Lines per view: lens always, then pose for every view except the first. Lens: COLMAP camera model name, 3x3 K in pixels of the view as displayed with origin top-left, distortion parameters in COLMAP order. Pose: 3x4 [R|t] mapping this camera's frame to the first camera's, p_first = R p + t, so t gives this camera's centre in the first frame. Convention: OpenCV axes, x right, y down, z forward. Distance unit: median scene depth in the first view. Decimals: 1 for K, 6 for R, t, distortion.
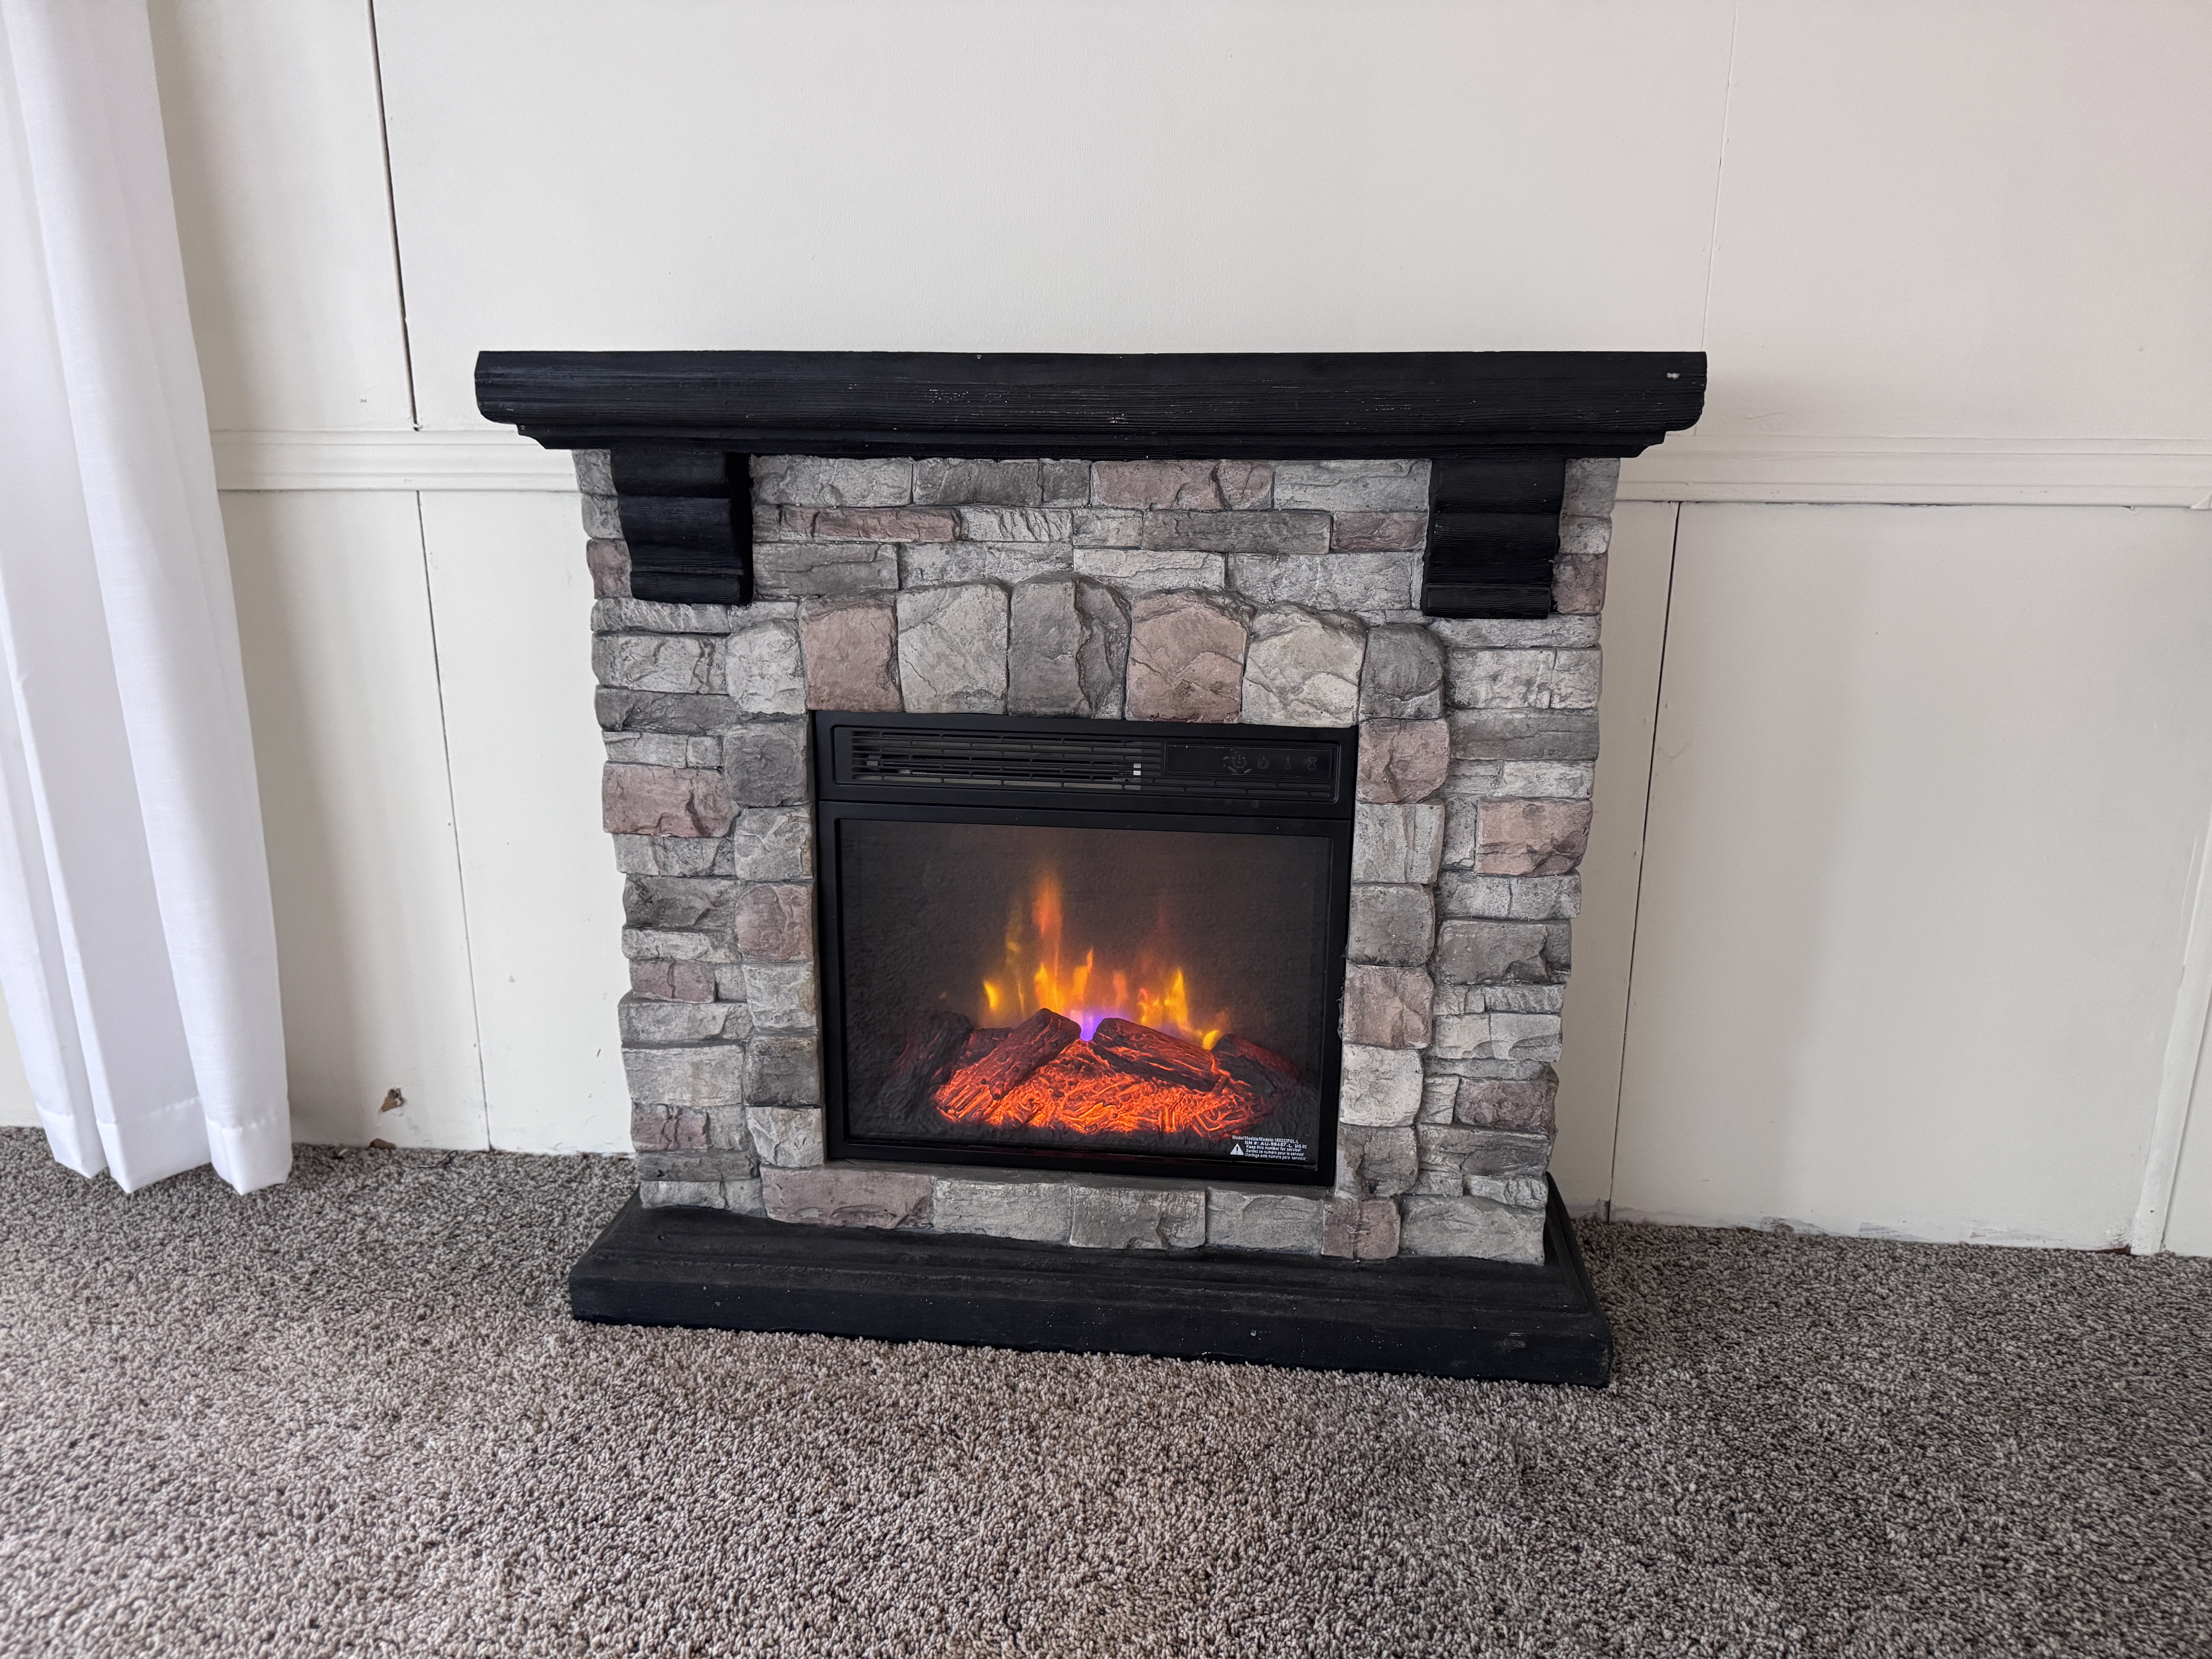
lens RADIAL K [[1573.8, 0, 1106.0], [0, 1573.8, 829.5], [0, 0, 1]] dist [0.145712, -0.282225]
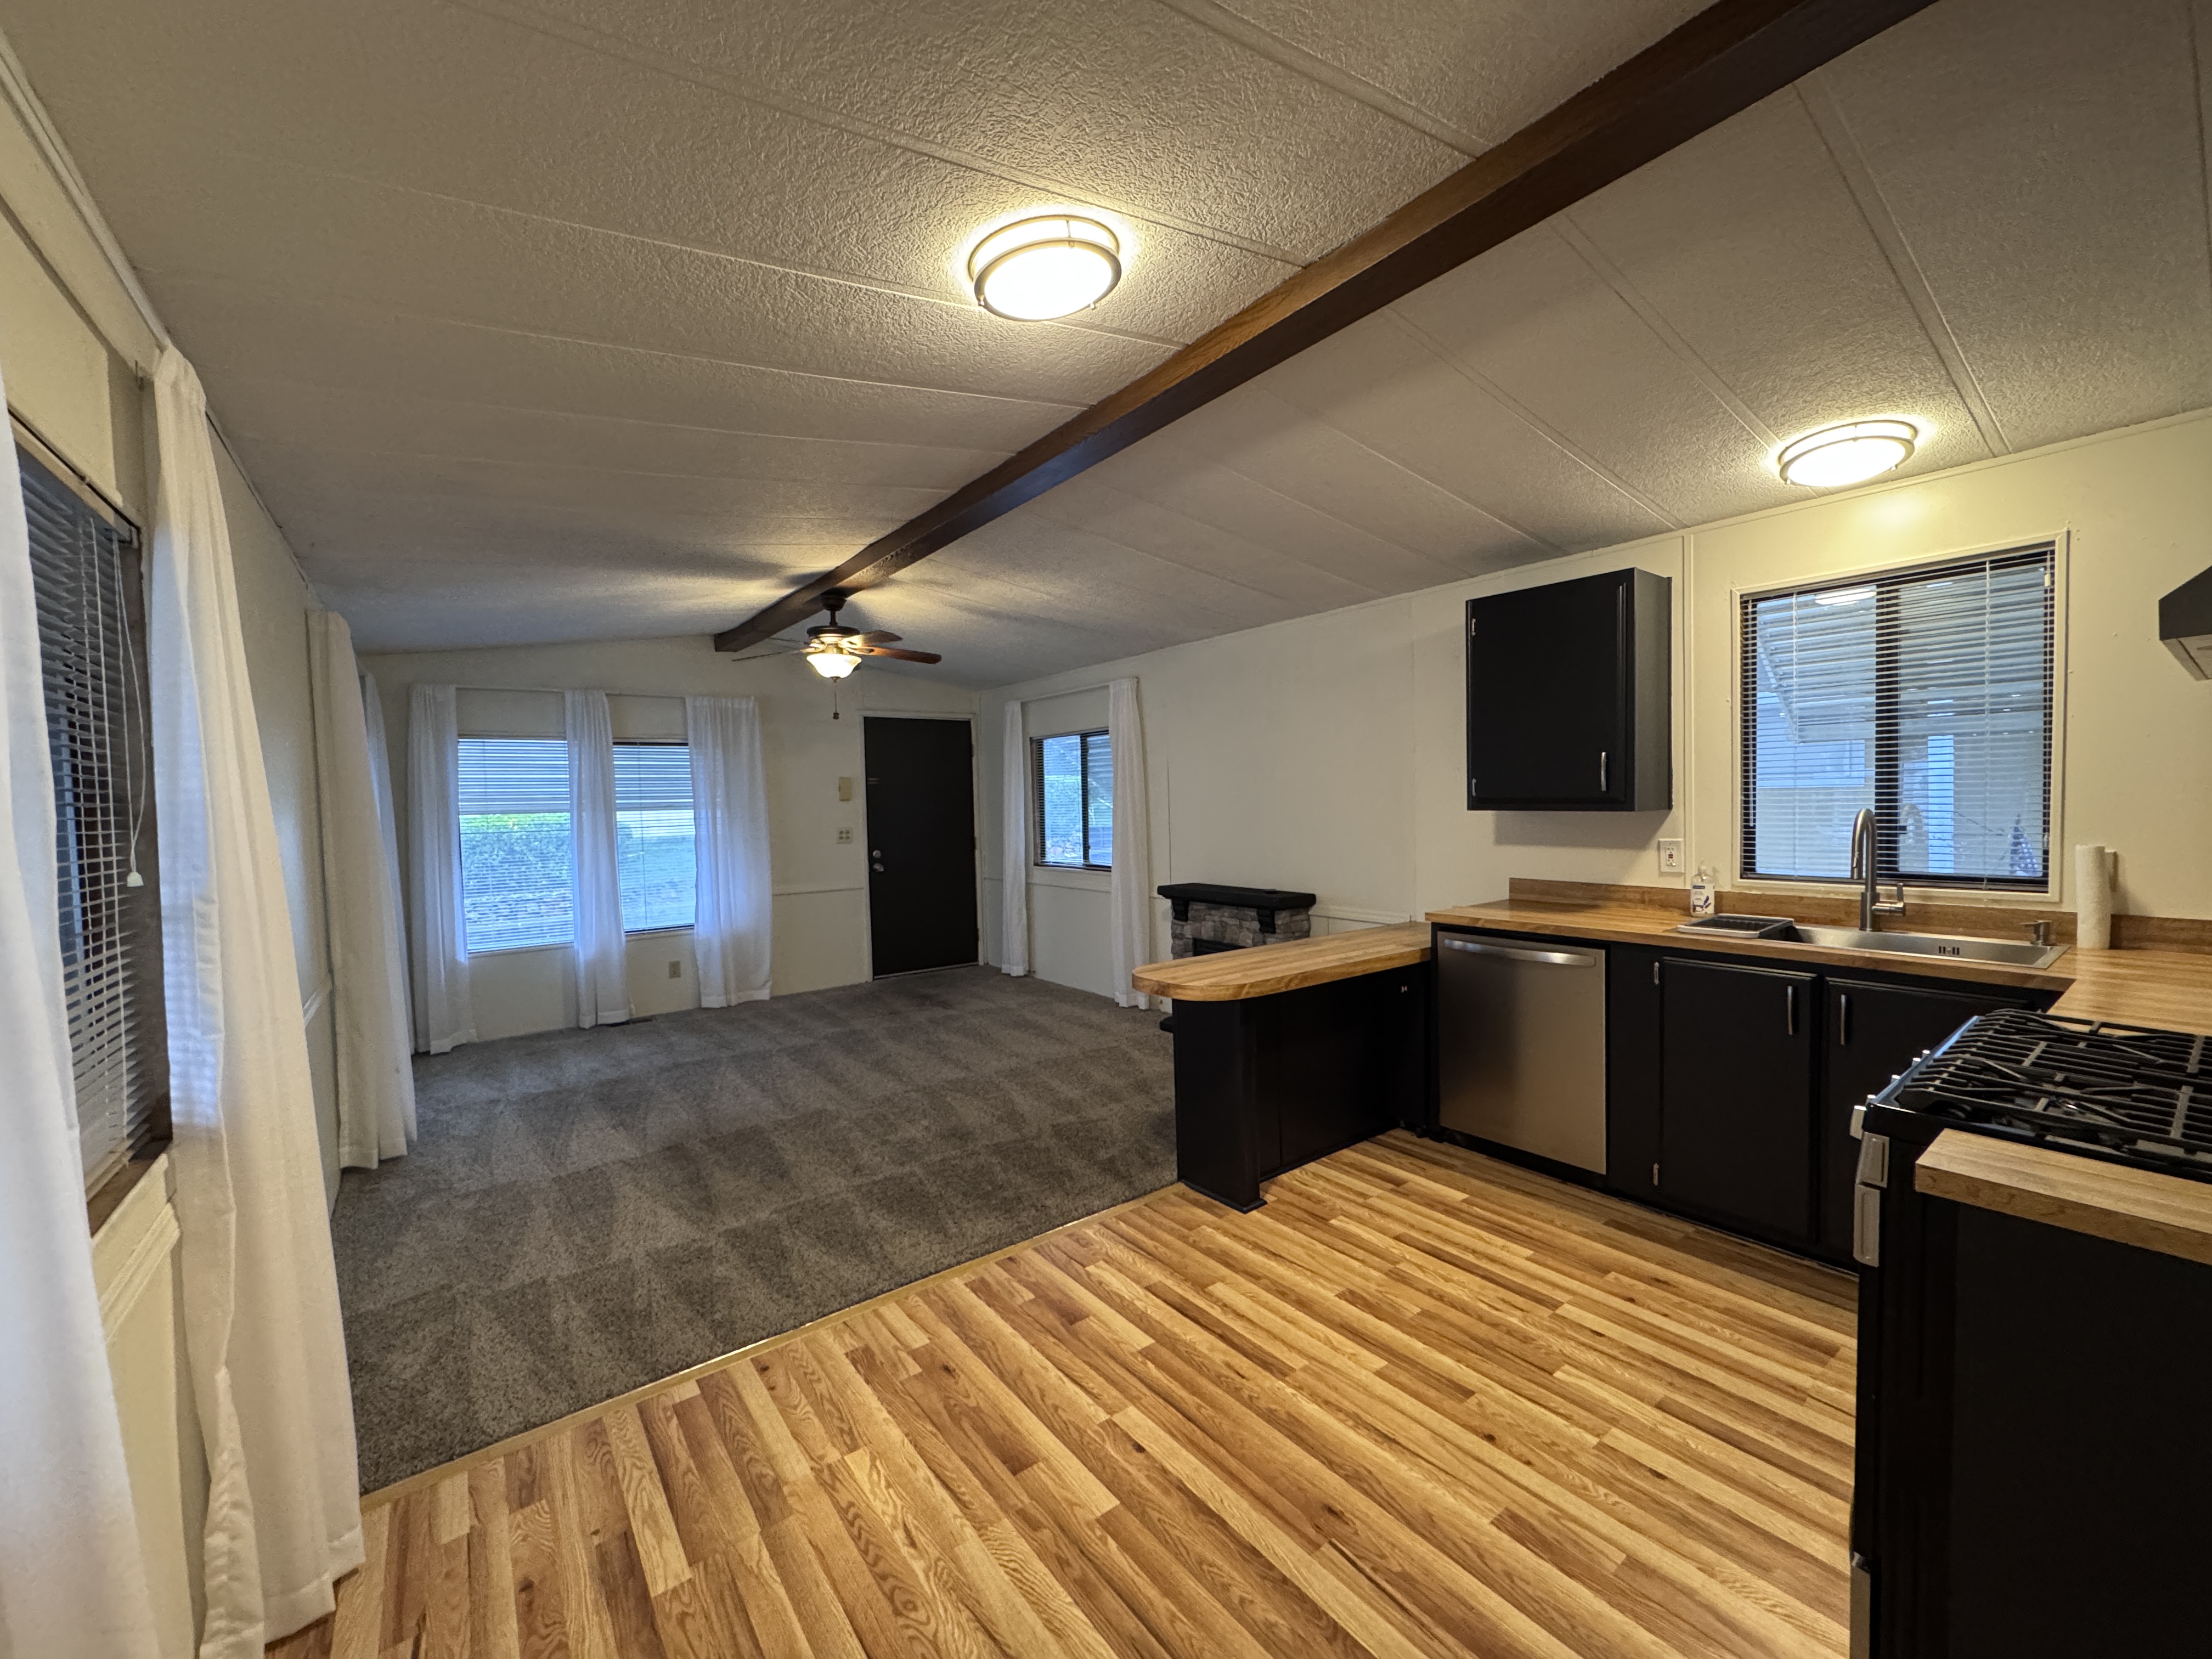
lens RADIAL K [[888.5, 0, 1106.0], [0, 888.5, 829.5], [0, 0, 1]] dist [-0.000093, -0.000008]
pose [[0.706750, 0.009077, -0.707405, 2.173573], [-0.165050, 0.974441, -0.152393, 0.110863], [0.687941, 0.224461, 0.690184, -1.918956]]
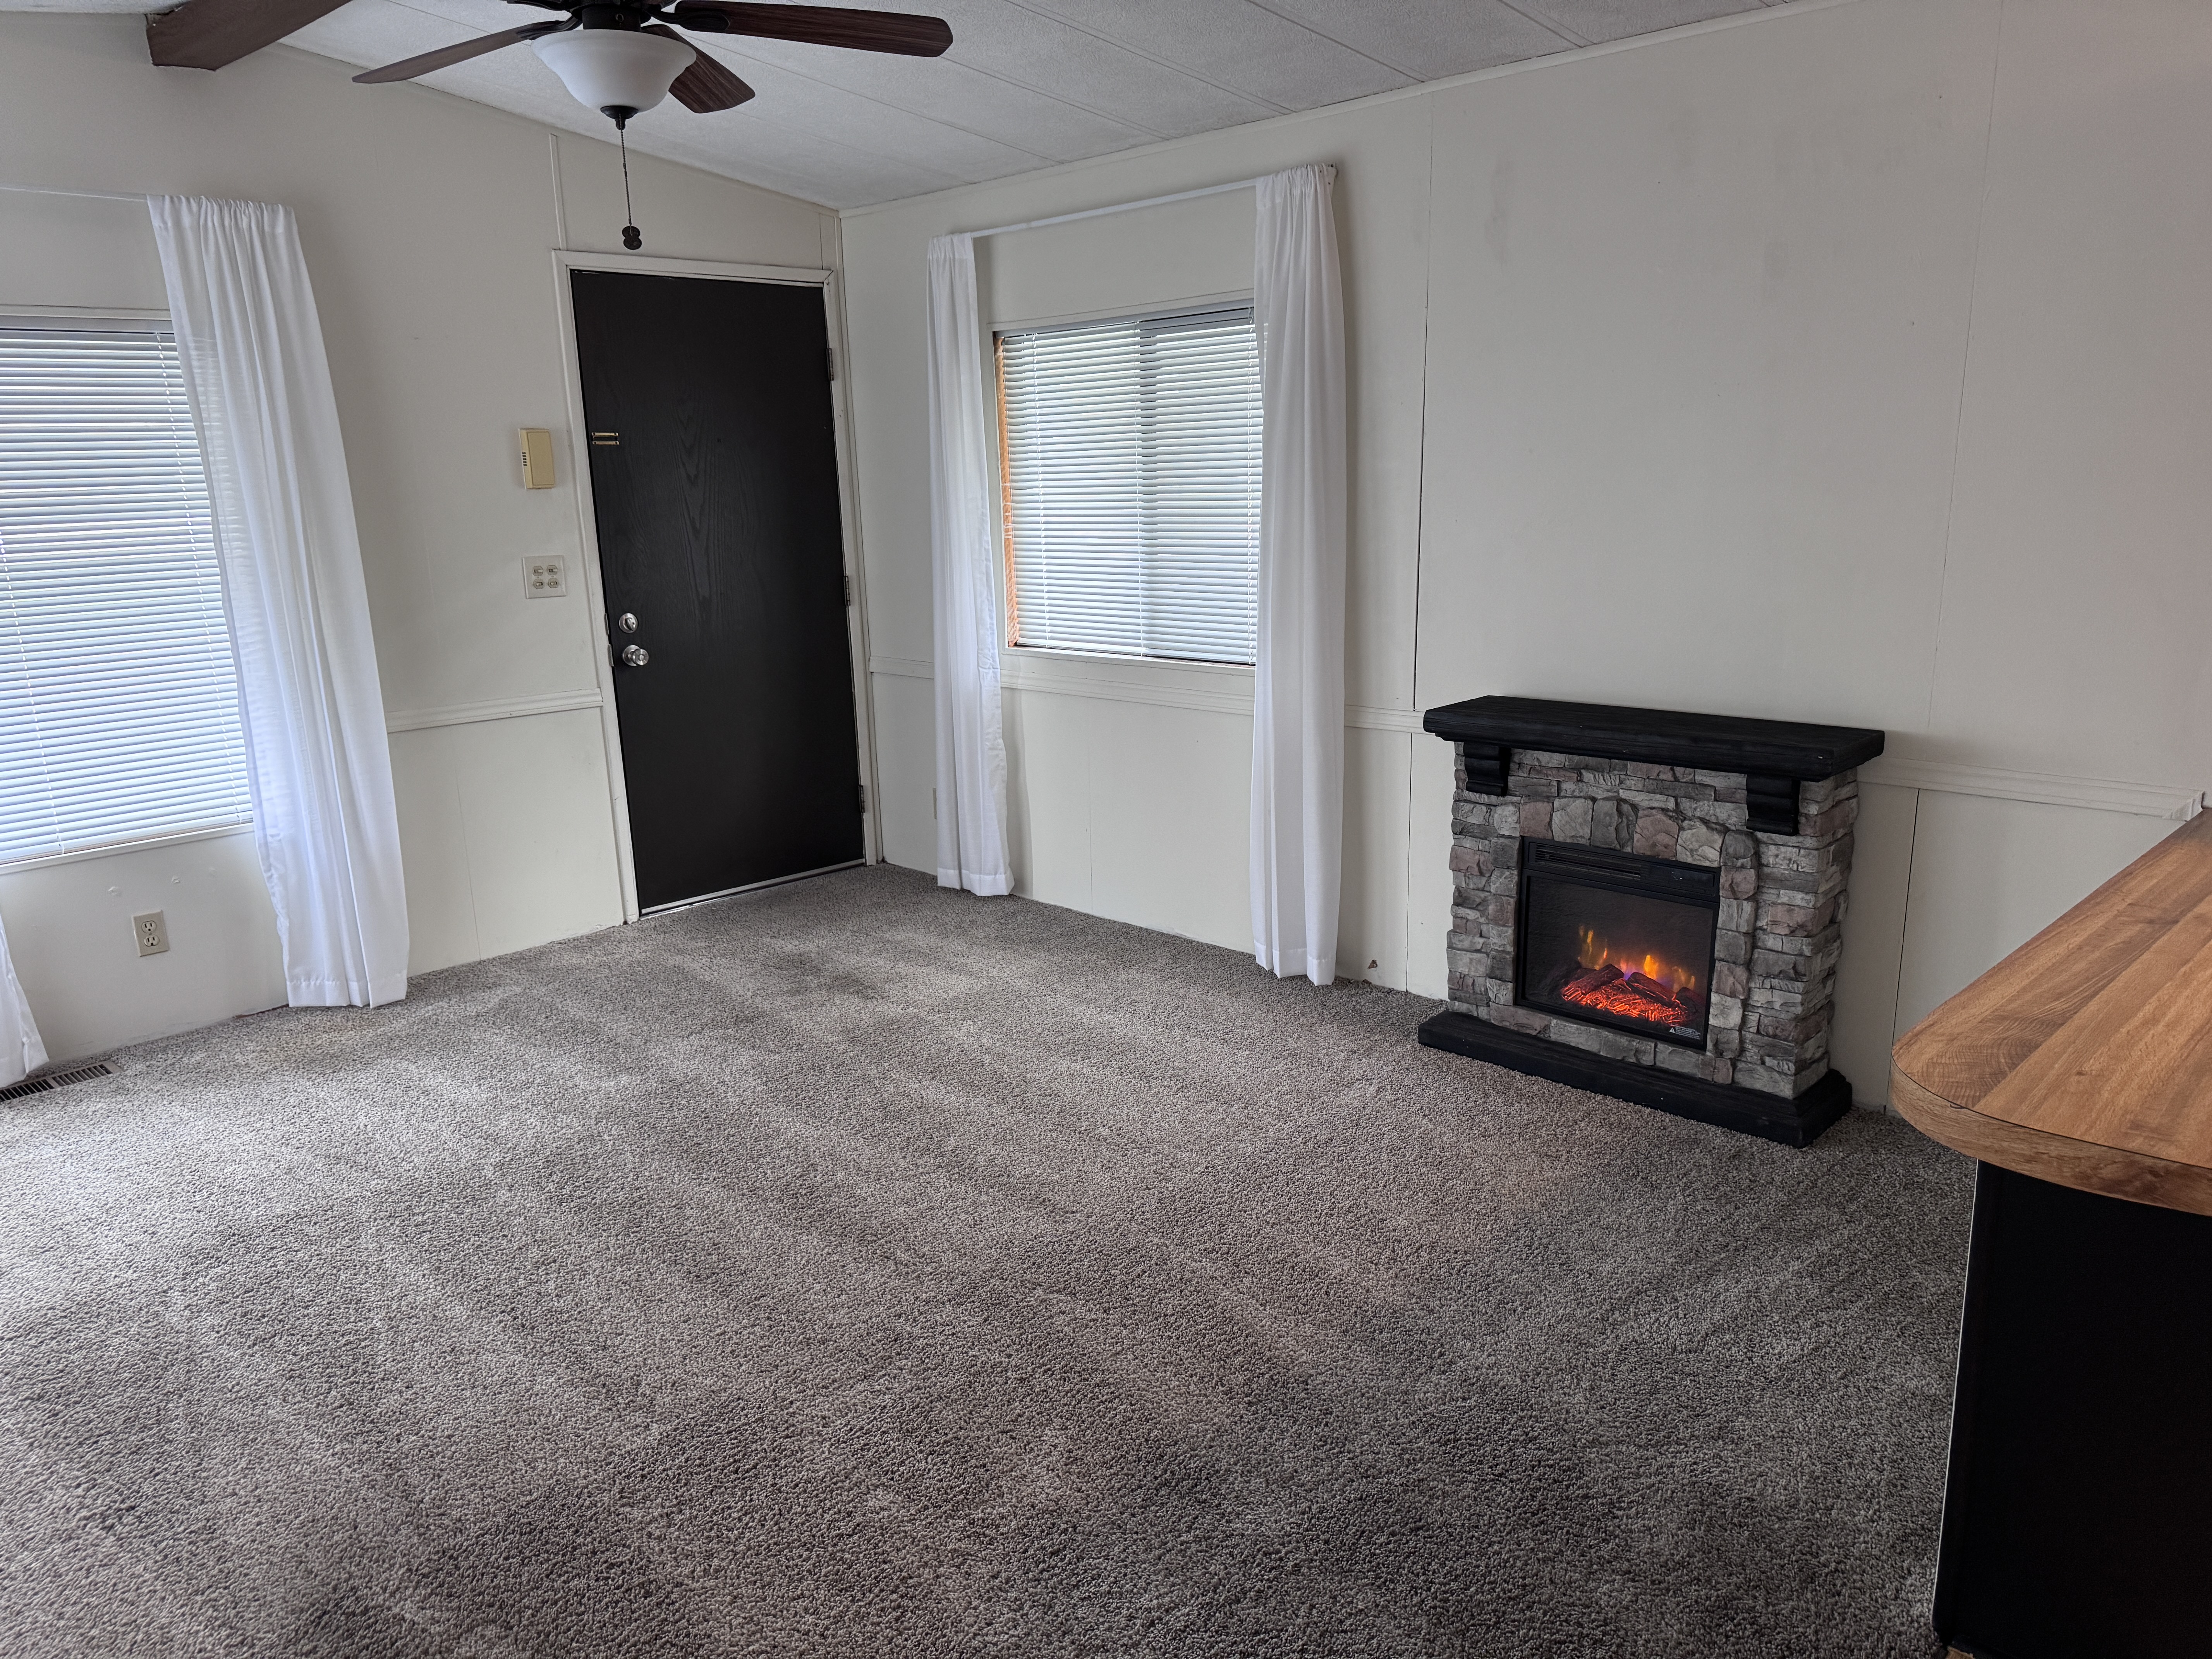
lens RADIAL K [[1573.8, 0, 1106.0], [0, 1573.8, 829.5], [0, 0, 1]] dist [0.145712, -0.282225]
pose [[0.800662, 0.117525, -0.587476, 0.846174], [-0.134284, 0.990826, 0.015201, -0.029951], [0.583873, 0.066718, 0.809099, -1.643289]]
